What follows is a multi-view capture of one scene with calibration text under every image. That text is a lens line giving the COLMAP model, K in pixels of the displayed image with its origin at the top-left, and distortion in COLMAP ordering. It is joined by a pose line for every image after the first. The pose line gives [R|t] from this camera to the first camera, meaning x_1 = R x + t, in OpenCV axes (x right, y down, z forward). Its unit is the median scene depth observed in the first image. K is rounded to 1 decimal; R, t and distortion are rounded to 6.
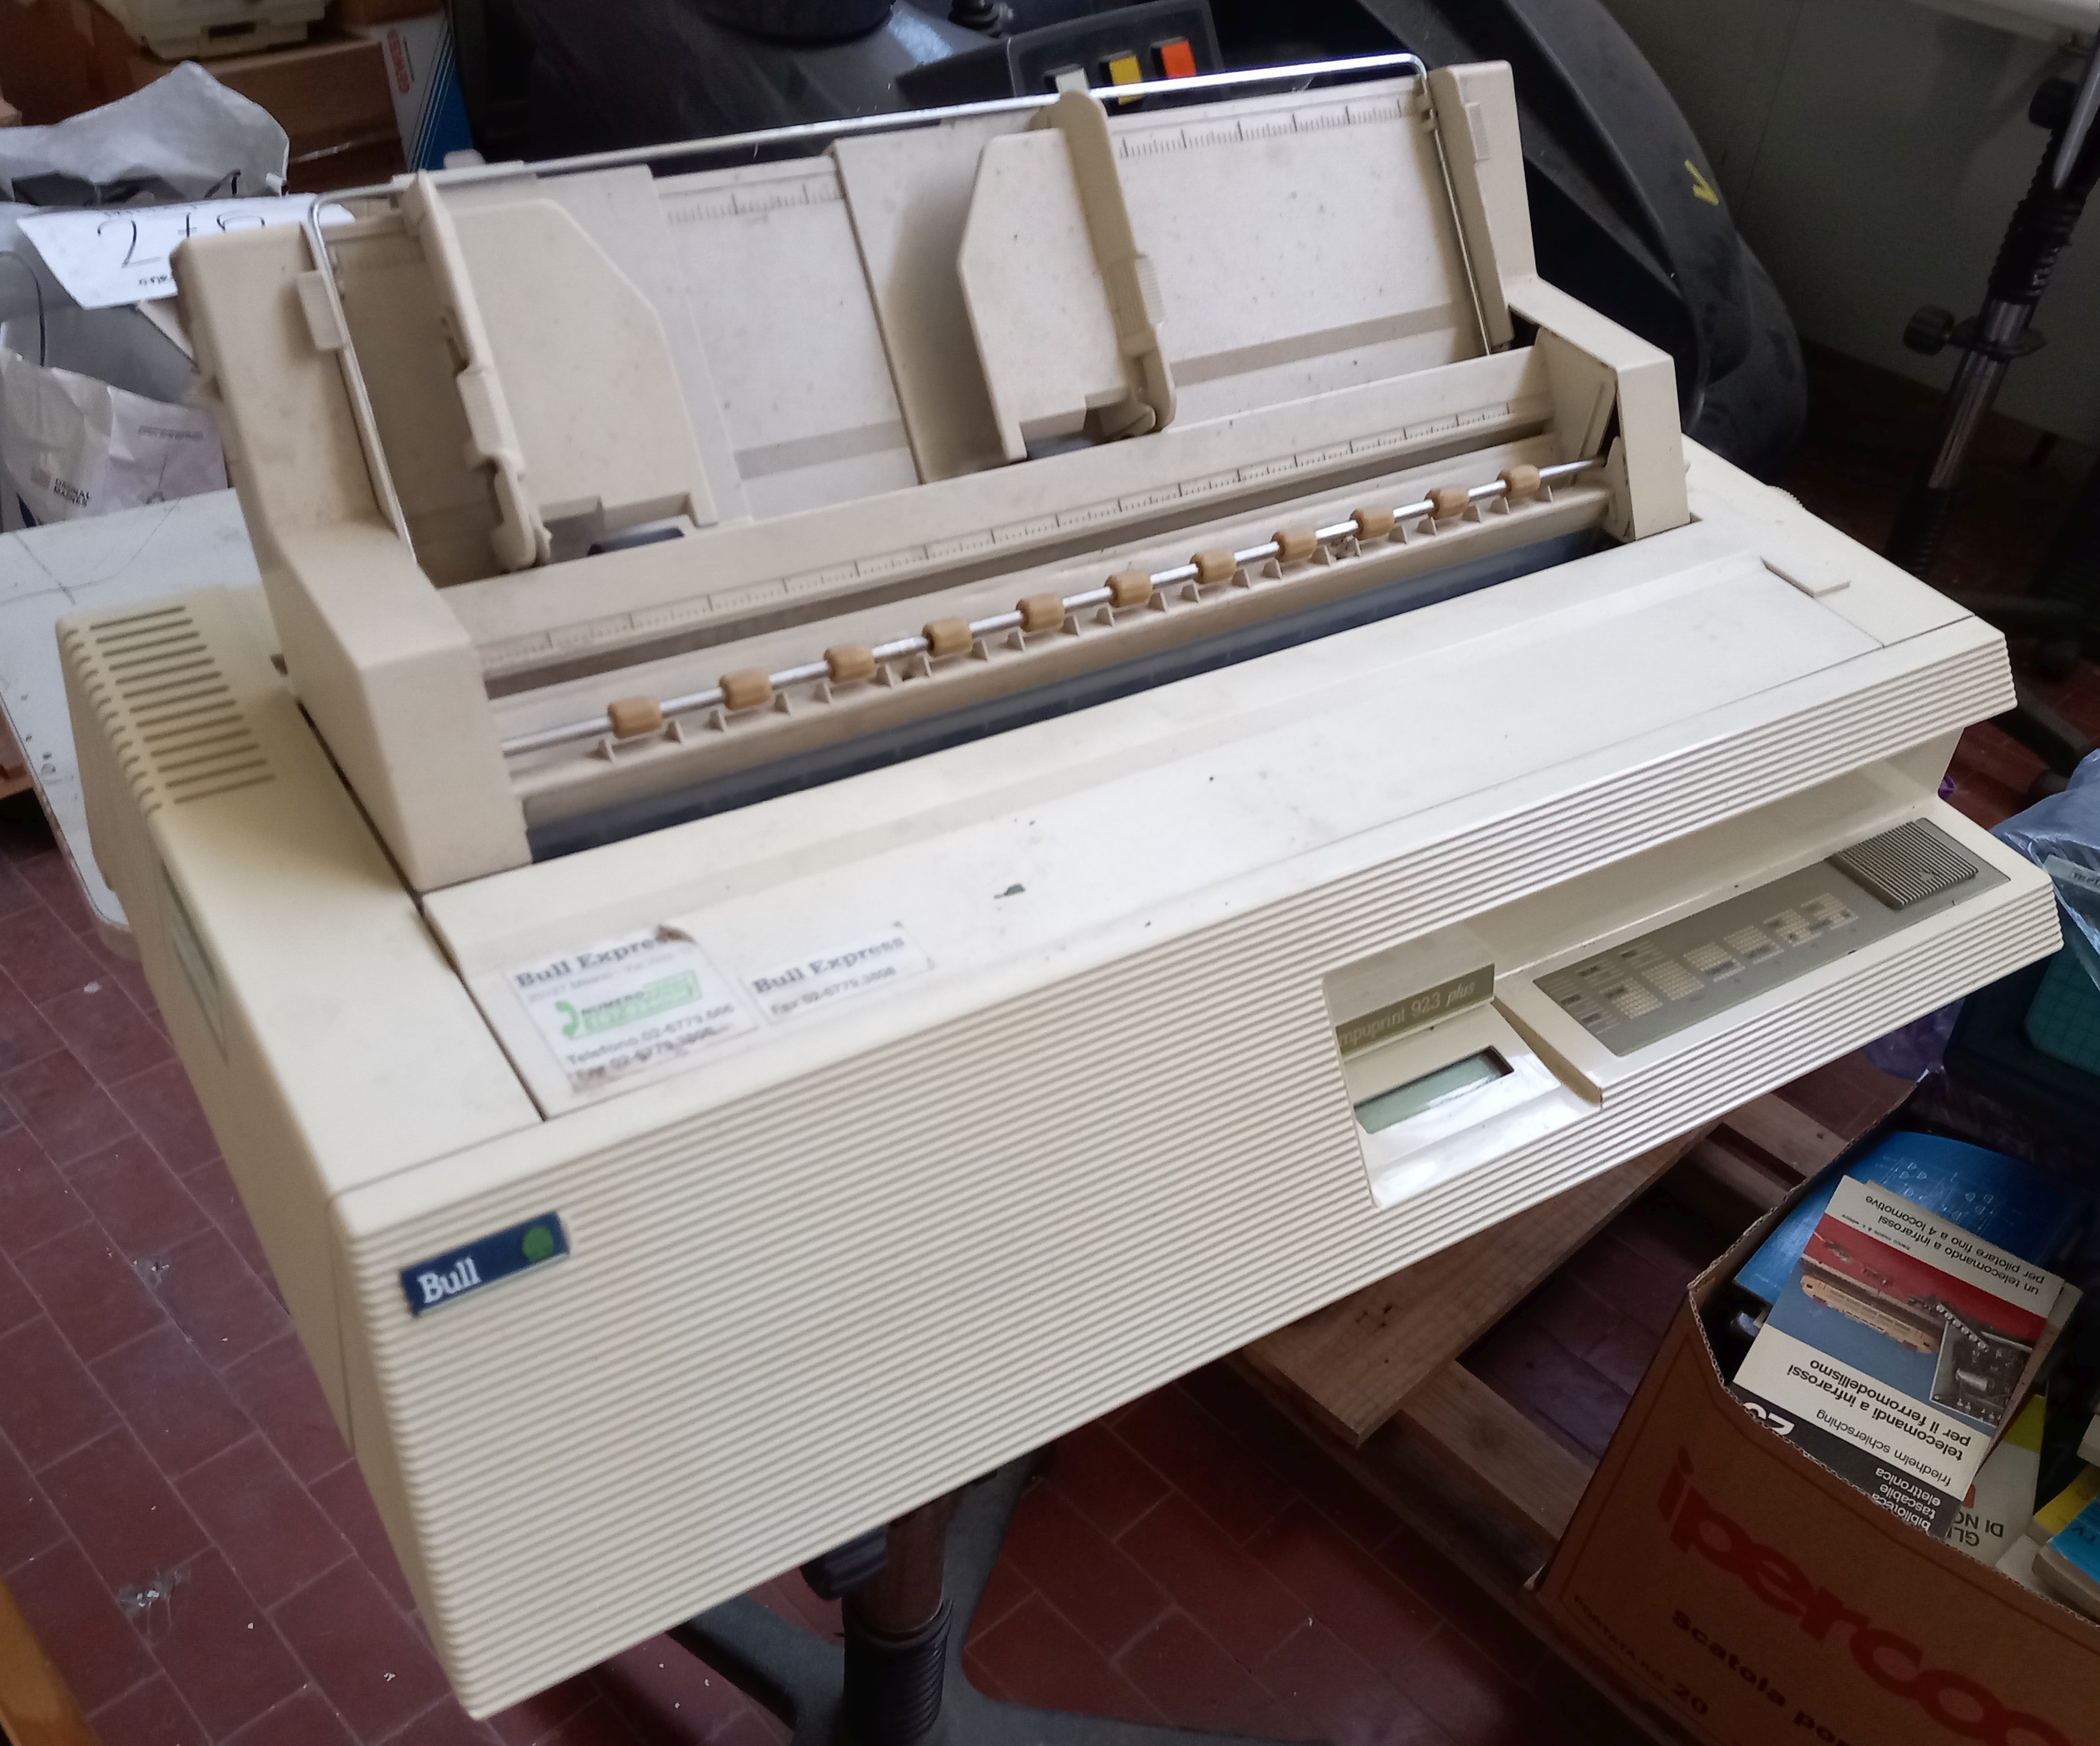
lens RADIAL K [[2004.2, 0, 1028.6], [0, 2004.2, 918.3], [0, 0, 1]] dist [-0.004576, 0.000000]
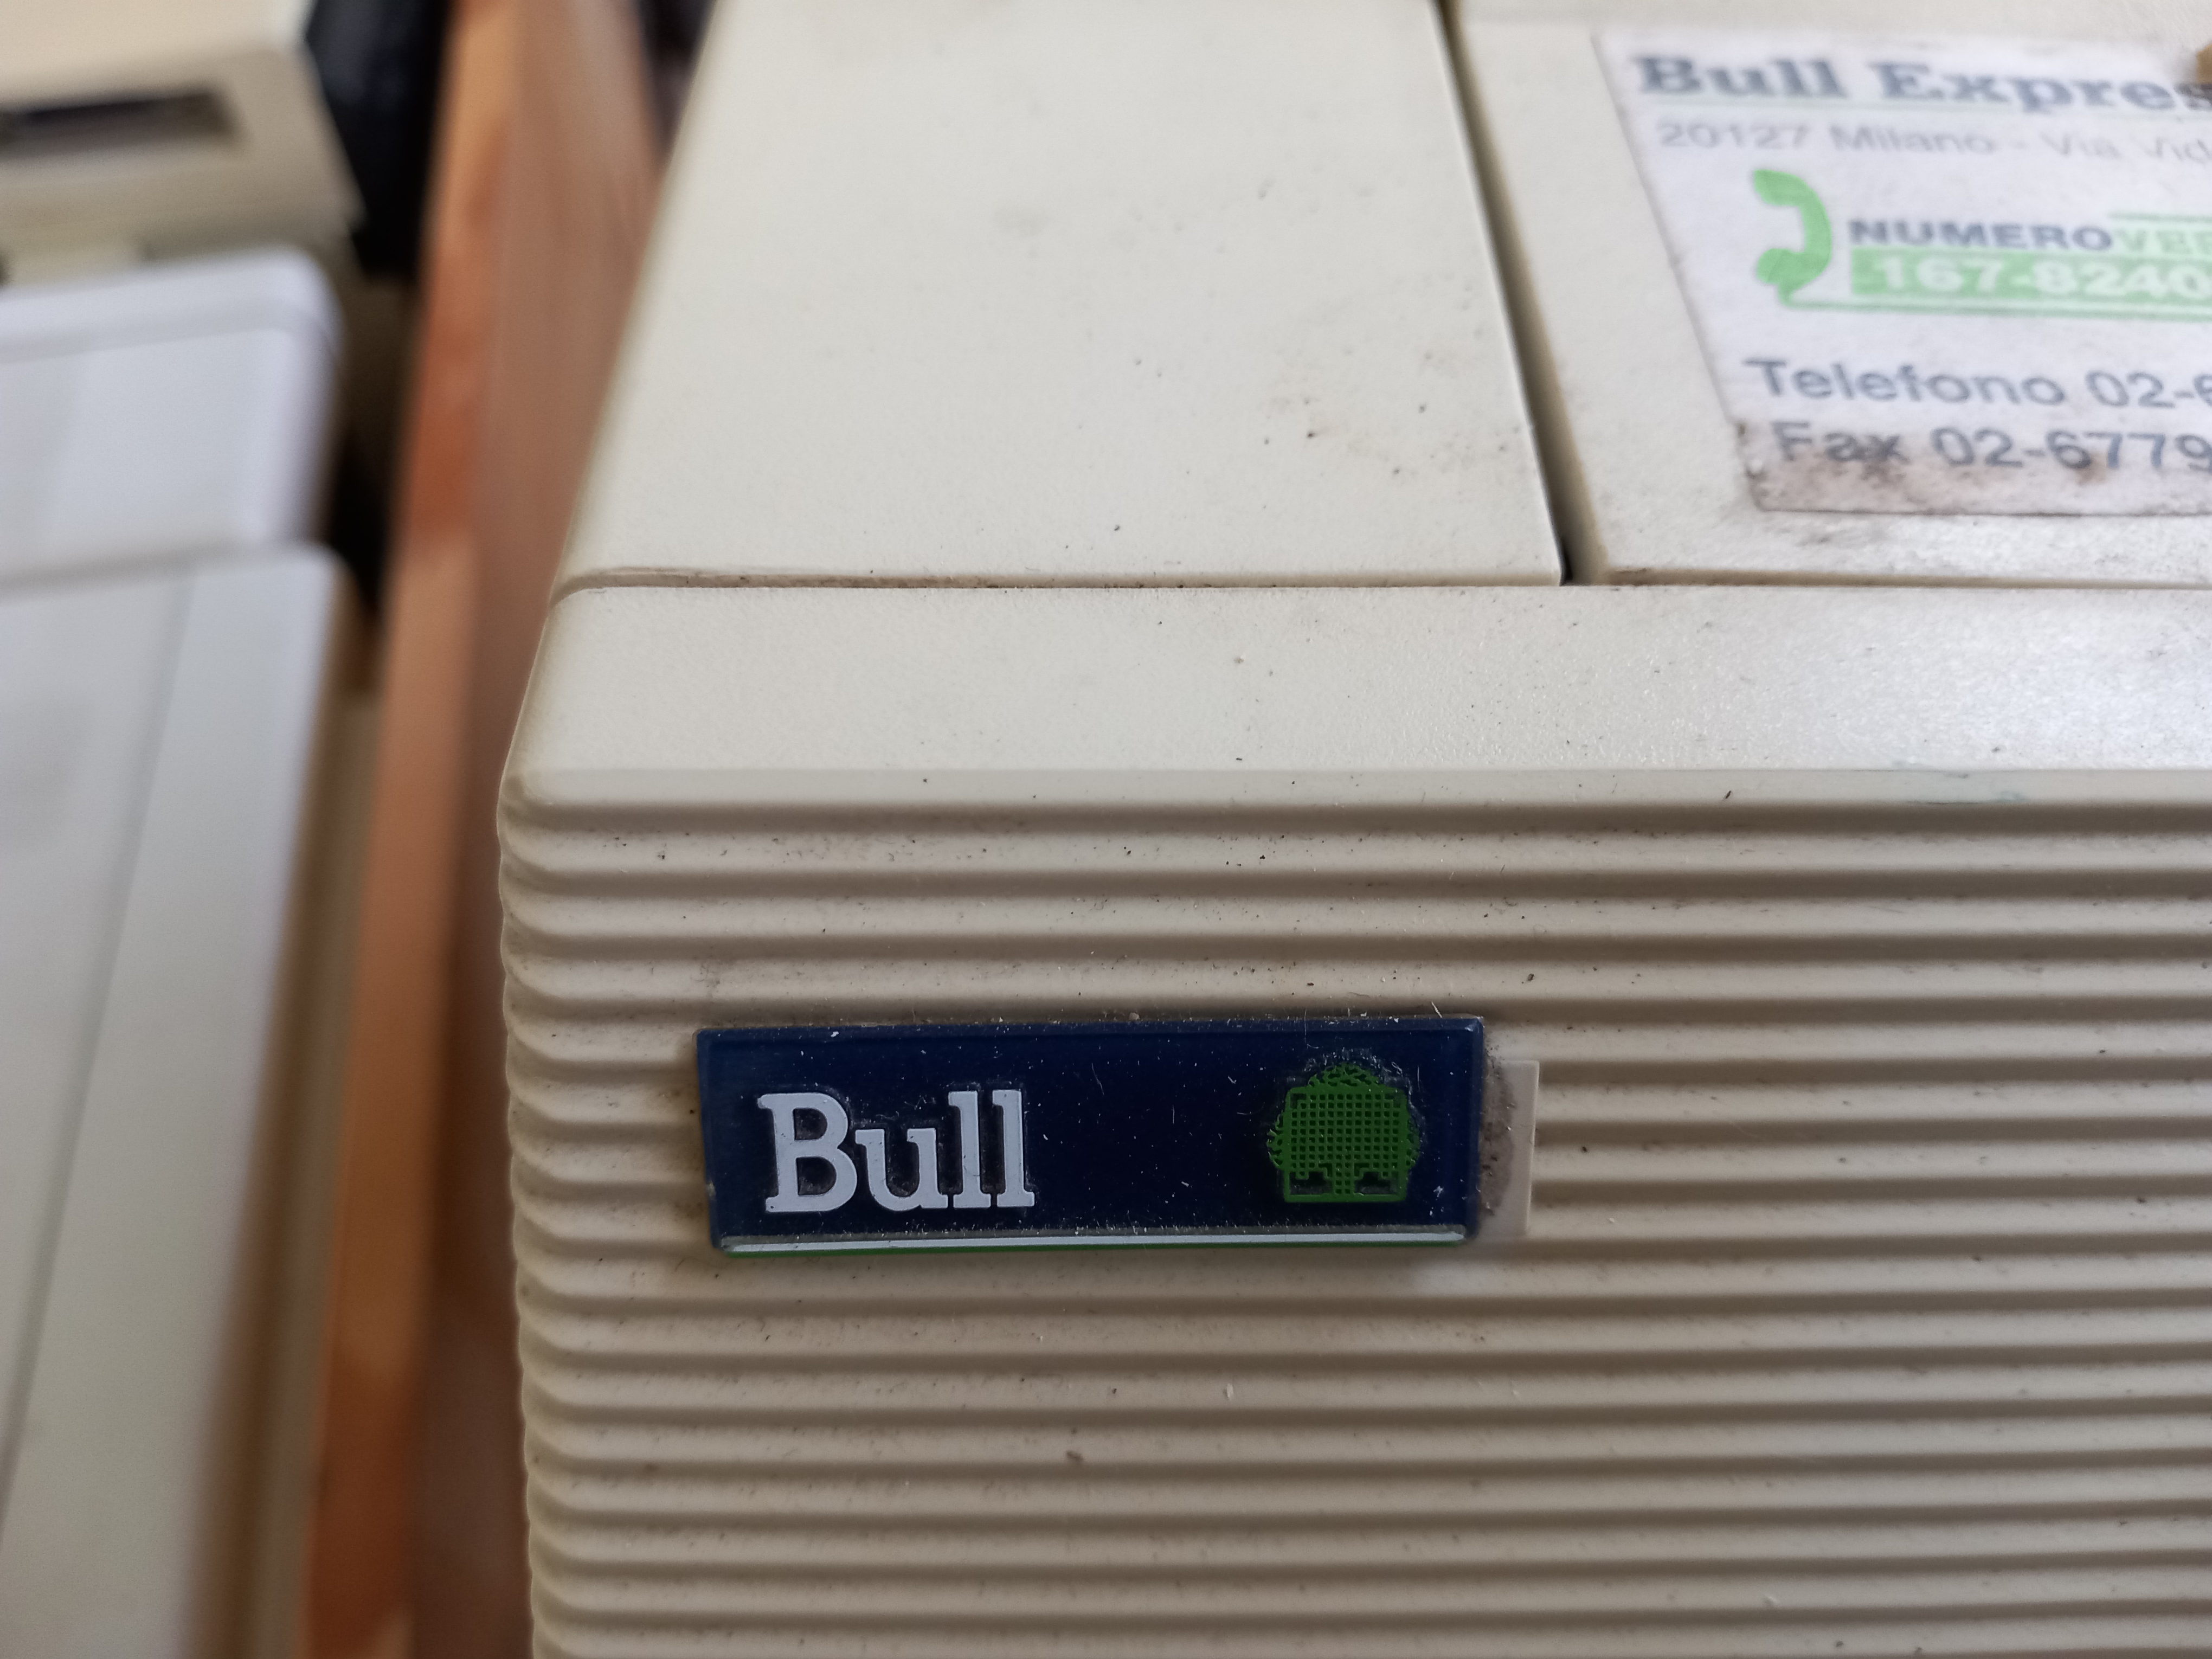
lens RADIAL K [[1819.1, 0, 1189.2], [0, 1819.1, 837.9], [0, 0, 1]] dist [-0.011472, -0.044698]
pose [[0.859905, 0.356521, -0.365316, -0.145724], [-0.291472, 0.930467, 0.221980, 0.070678], [0.419055, -0.084403, 0.904029, 0.598593]]
